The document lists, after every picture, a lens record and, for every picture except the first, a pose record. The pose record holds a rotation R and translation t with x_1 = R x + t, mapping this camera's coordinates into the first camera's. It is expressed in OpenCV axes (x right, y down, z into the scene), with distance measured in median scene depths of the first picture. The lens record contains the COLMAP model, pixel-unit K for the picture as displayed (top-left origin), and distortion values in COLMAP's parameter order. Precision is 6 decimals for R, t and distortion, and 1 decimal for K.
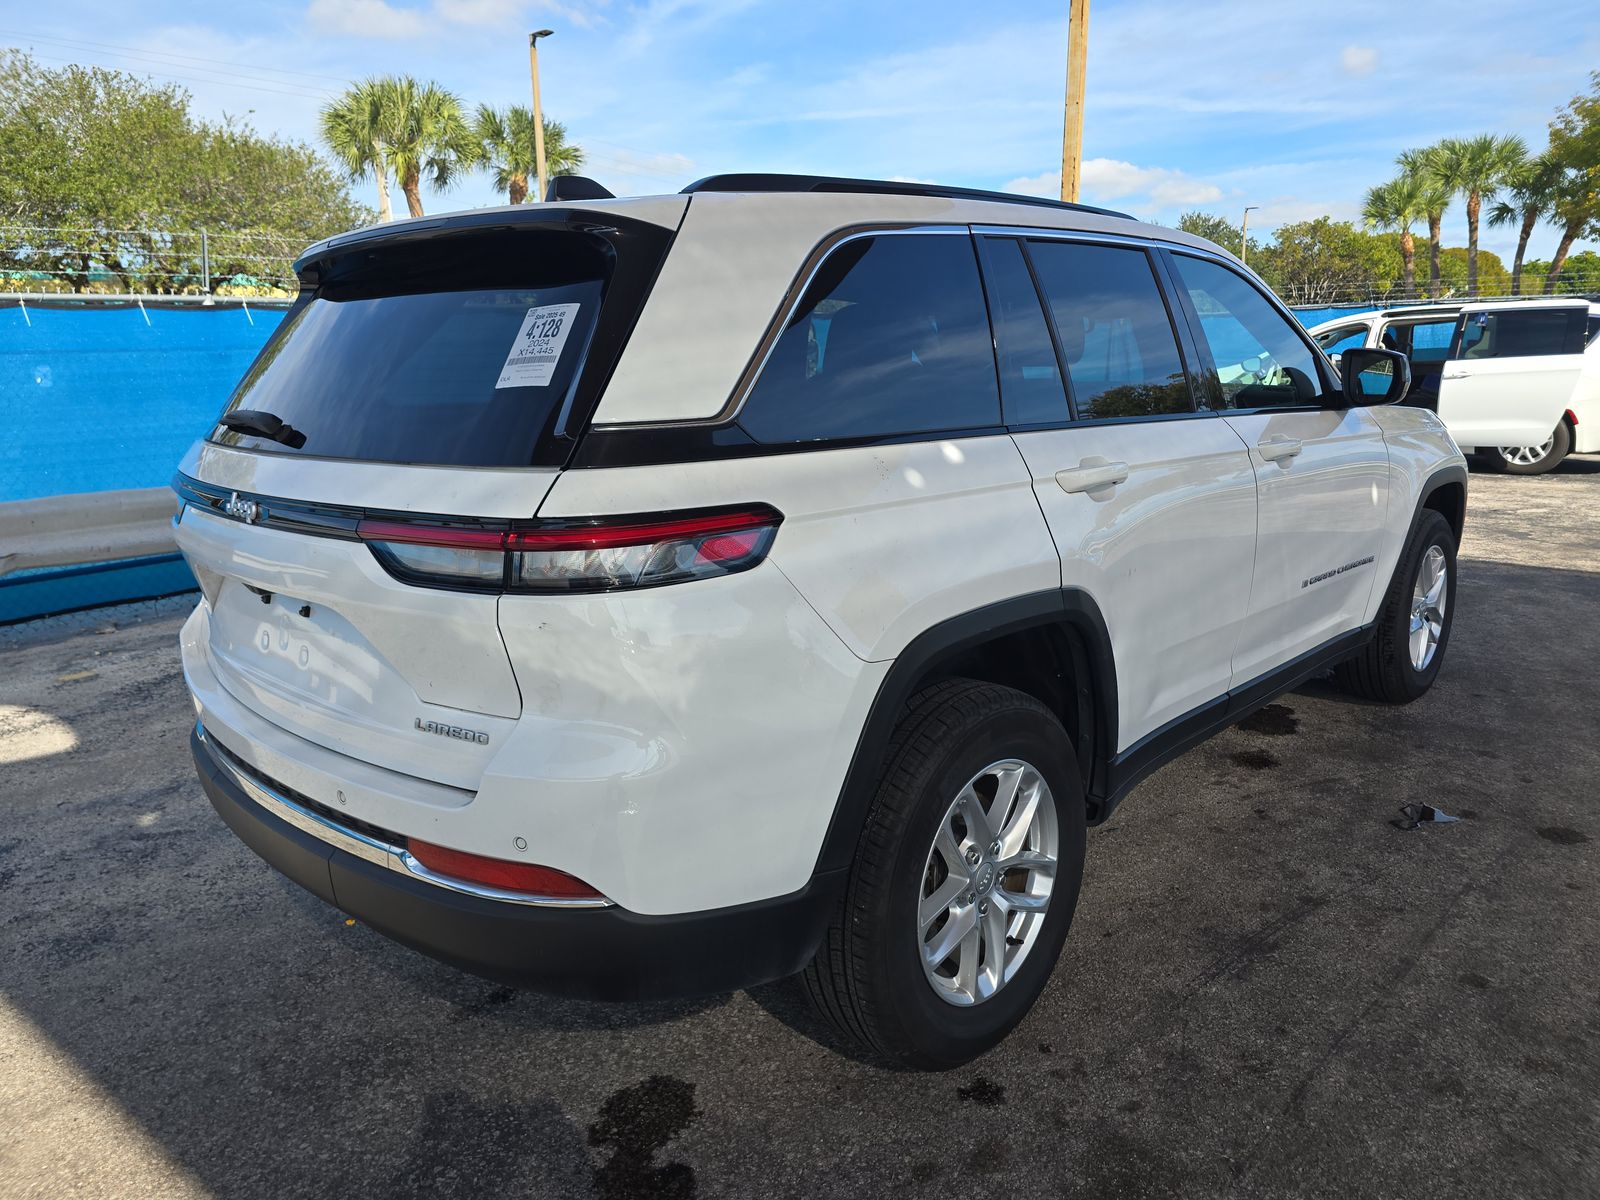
lens RADIAL K [[1078.5, 0, 803.6], [0, 1078.5, 604.0], [0, 0, 1]] dist [0.008115, -0.018920]
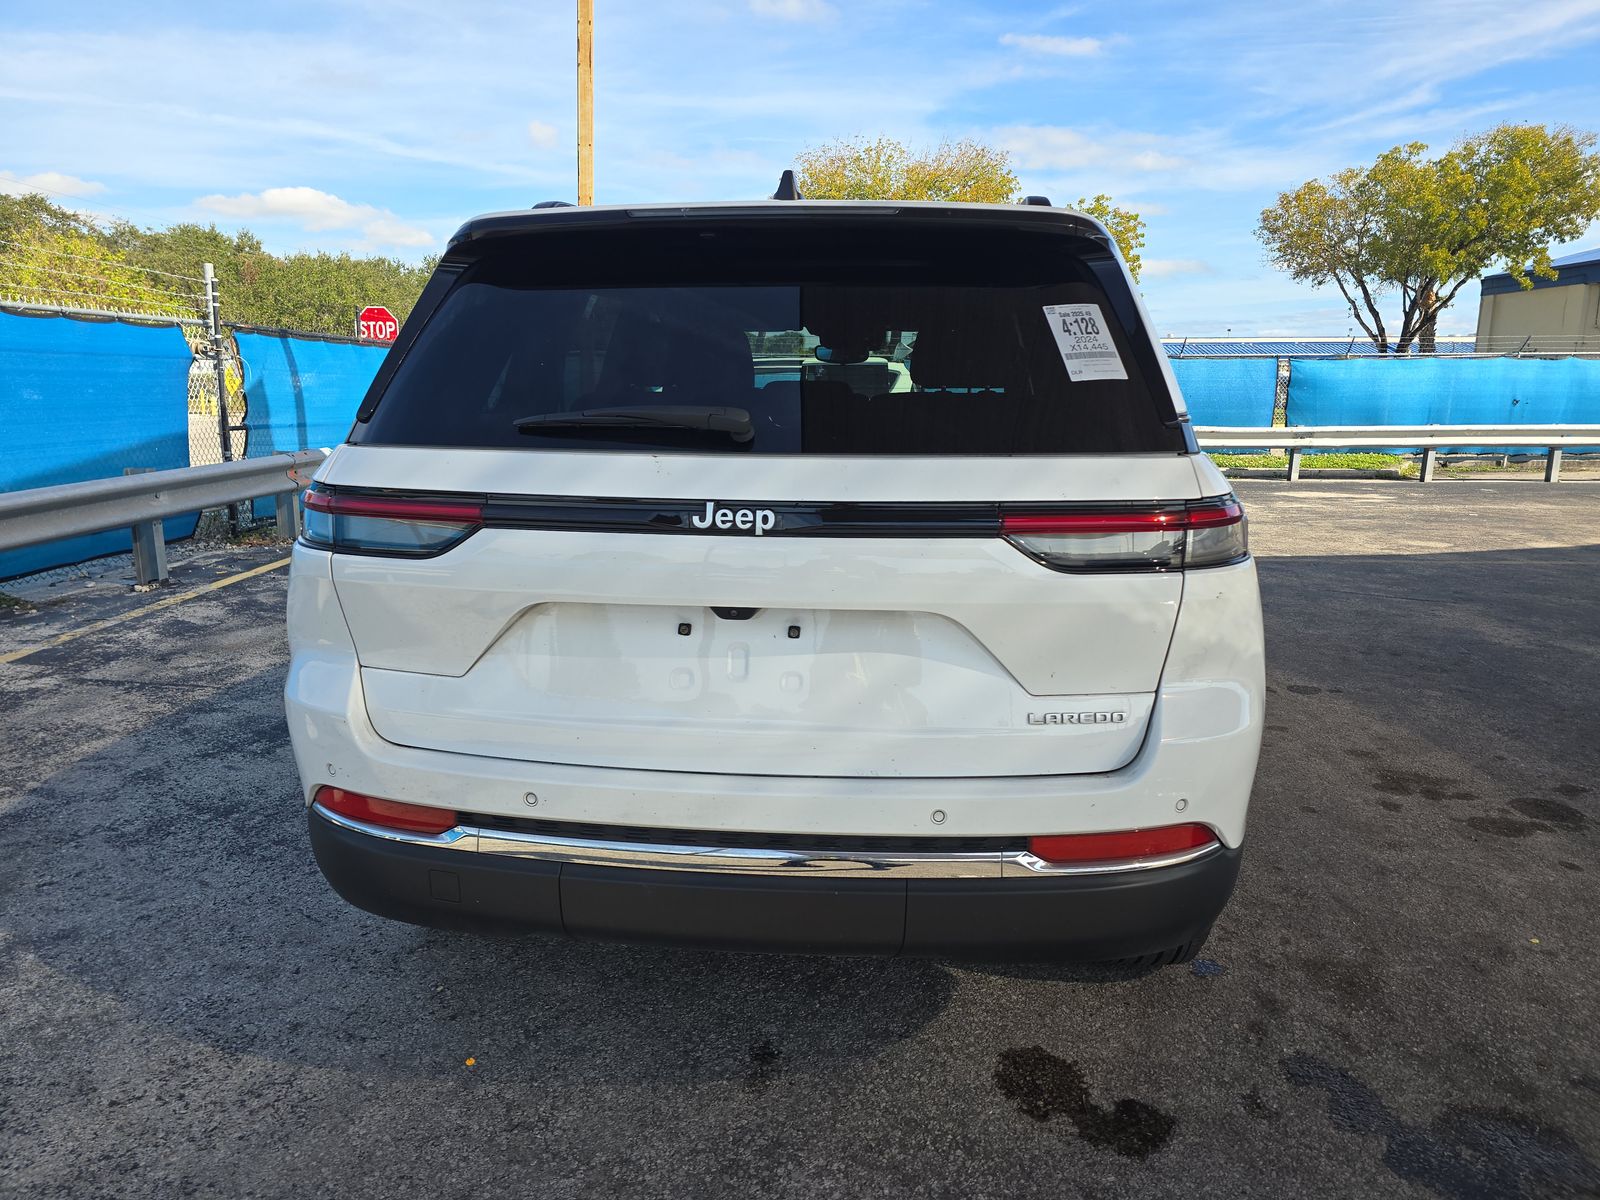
lens RADIAL K [[1078.5, 0, 798.5], [0, 1078.5, 599.2], [0, 0, 1]] dist [0.008115, -0.018920]
pose [[0.782904, -0.081903, 0.616728, -0.851559], [0.105753, 0.994390, -0.002189, -0.011748], [-0.613089, 0.066935, 0.787173, 0.266497]]
